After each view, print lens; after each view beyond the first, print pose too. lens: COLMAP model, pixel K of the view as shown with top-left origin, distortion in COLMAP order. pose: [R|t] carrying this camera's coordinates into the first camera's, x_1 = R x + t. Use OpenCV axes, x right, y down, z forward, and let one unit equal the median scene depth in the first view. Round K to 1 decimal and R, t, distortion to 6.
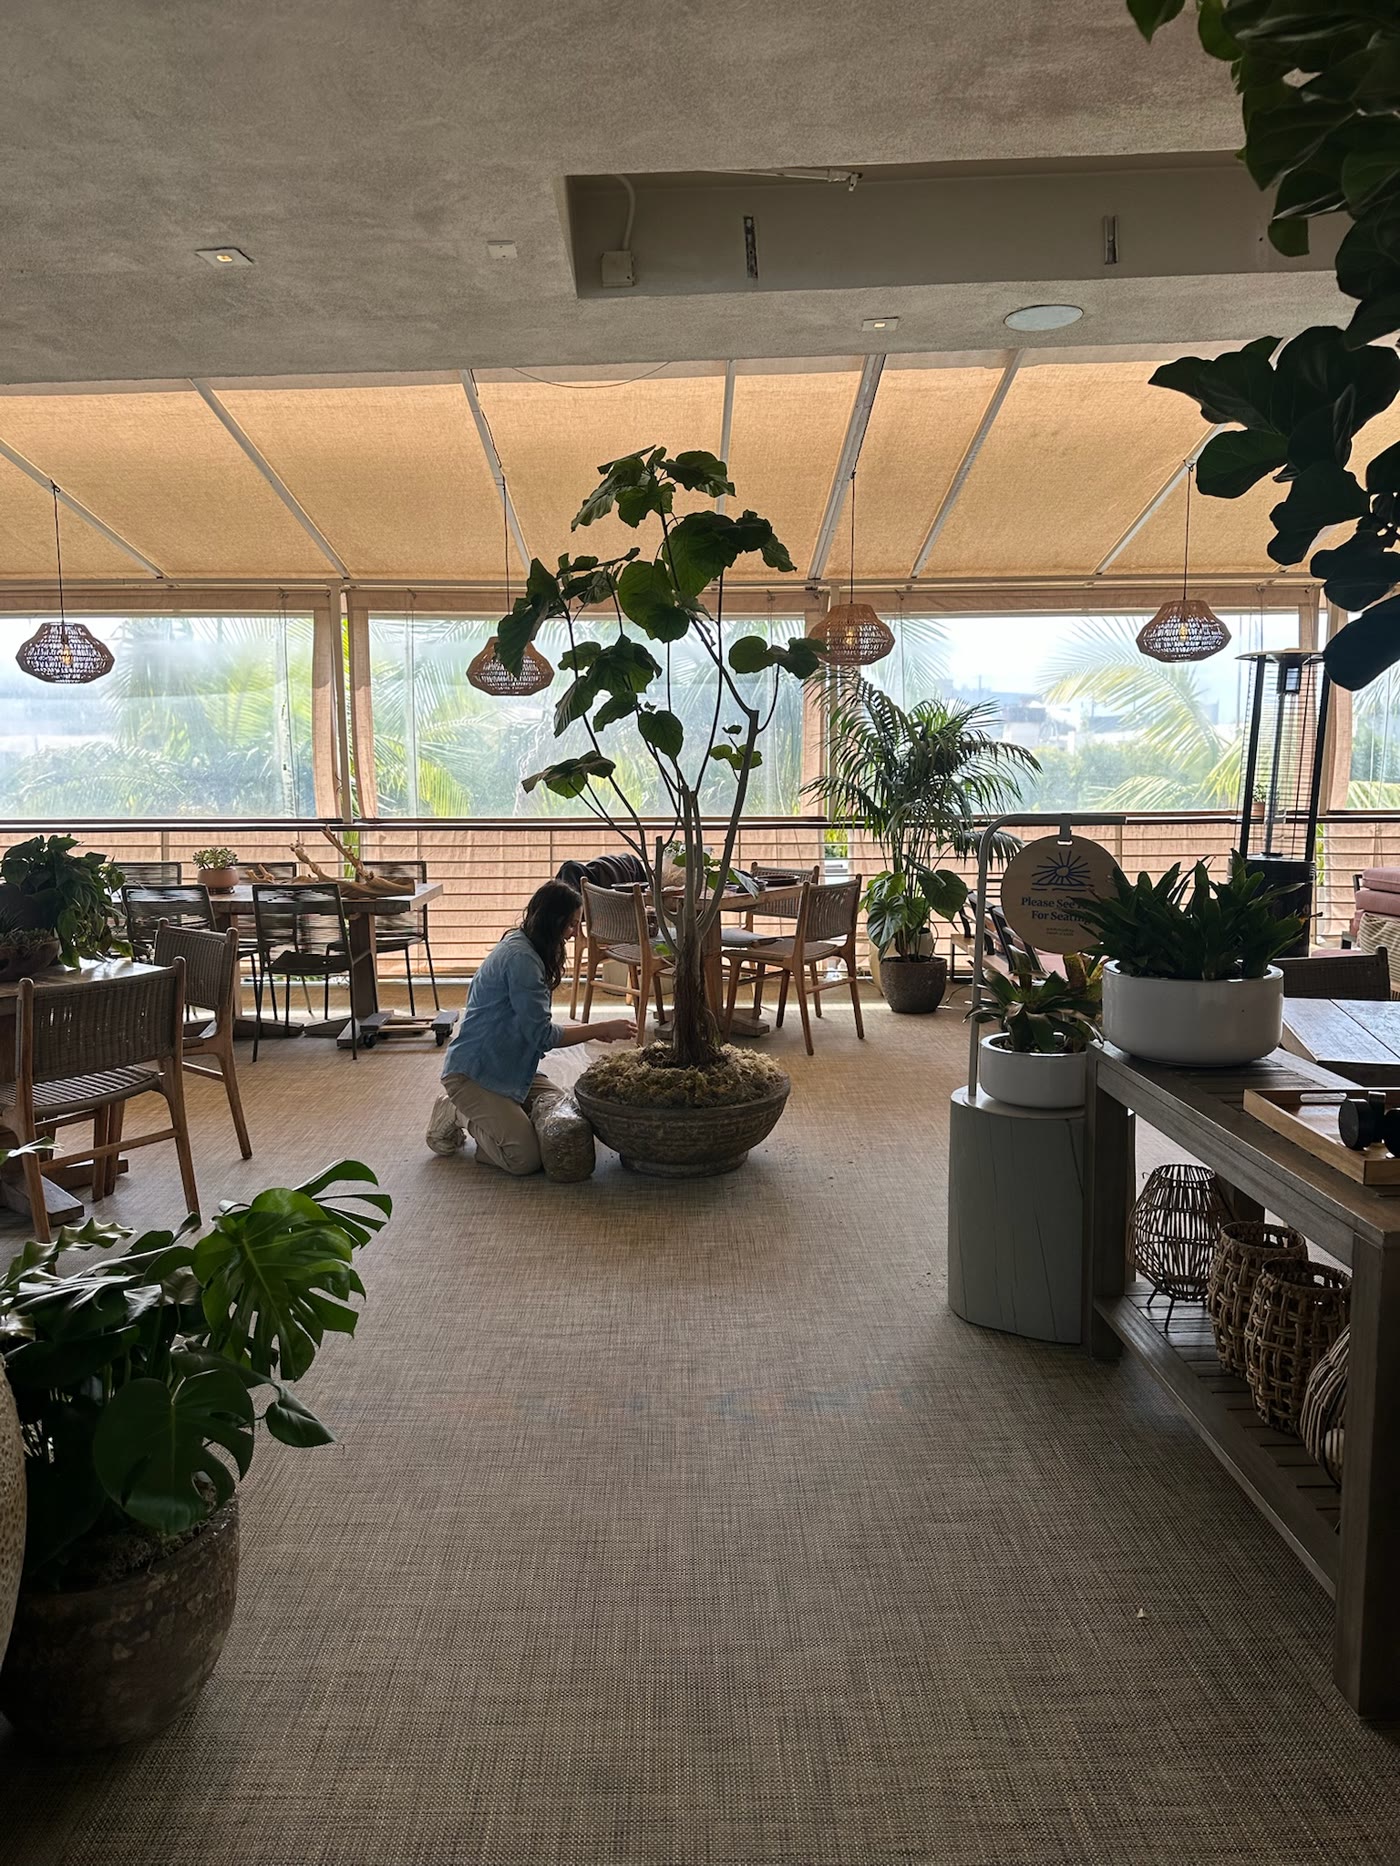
lens RADIAL K [[1353.7, 0, 700.0], [0, 1353.7, 933.0], [0, 0, 1]] dist [0.076123, -0.105660]
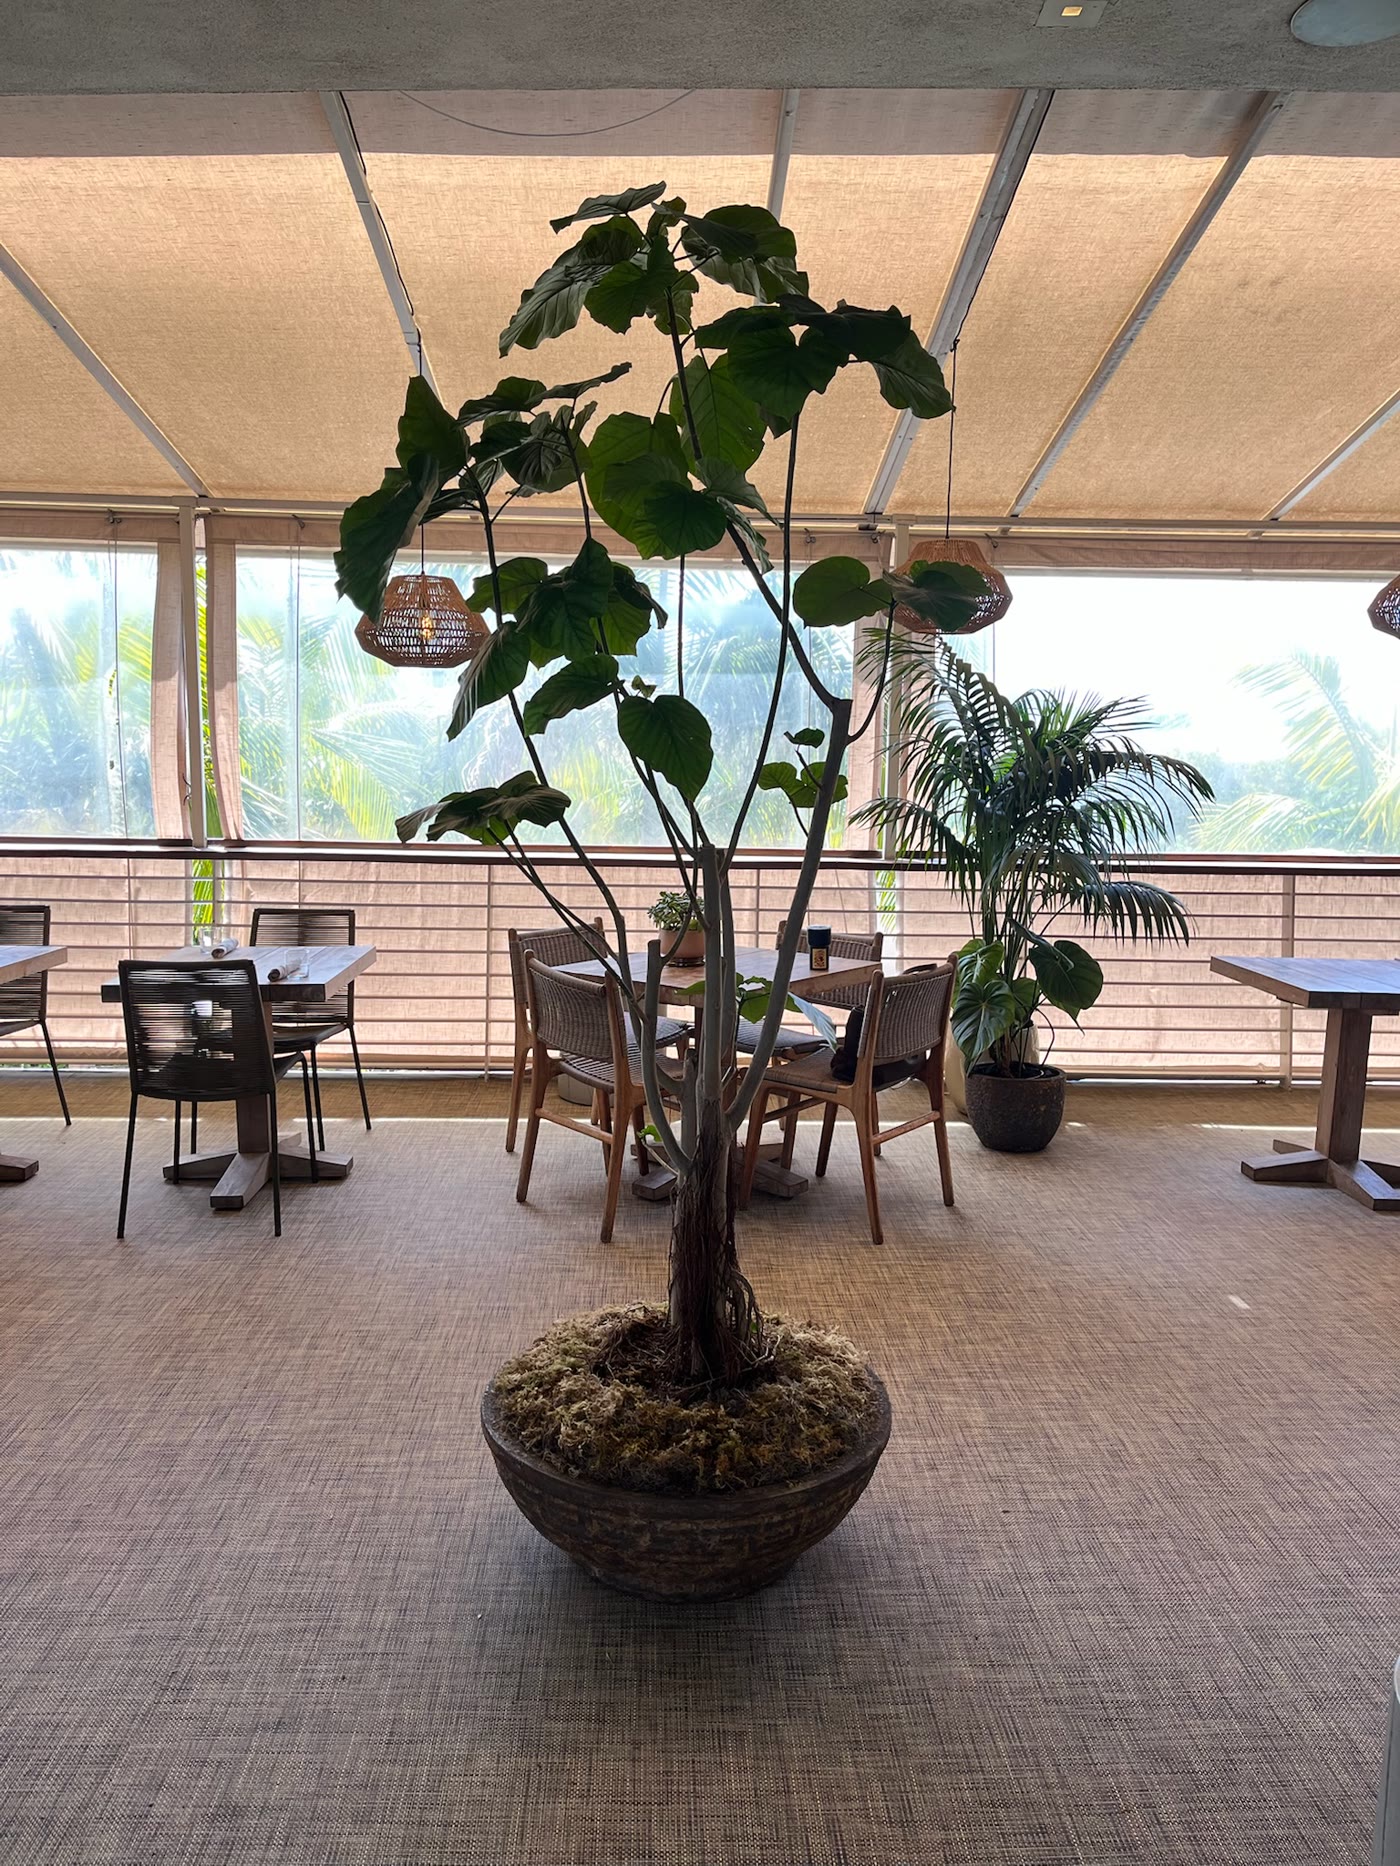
lens RADIAL K [[1463.4, 0, 700.0], [0, 1463.4, 933.0], [0, 0, 1]] dist [0.009721, -0.001492]
pose [[0.999664, 0.021501, 0.014463, -0.014570], [-0.021463, 0.999766, -0.002744, -0.051117], [-0.014519, 0.002433, 0.999892, 0.312429]]
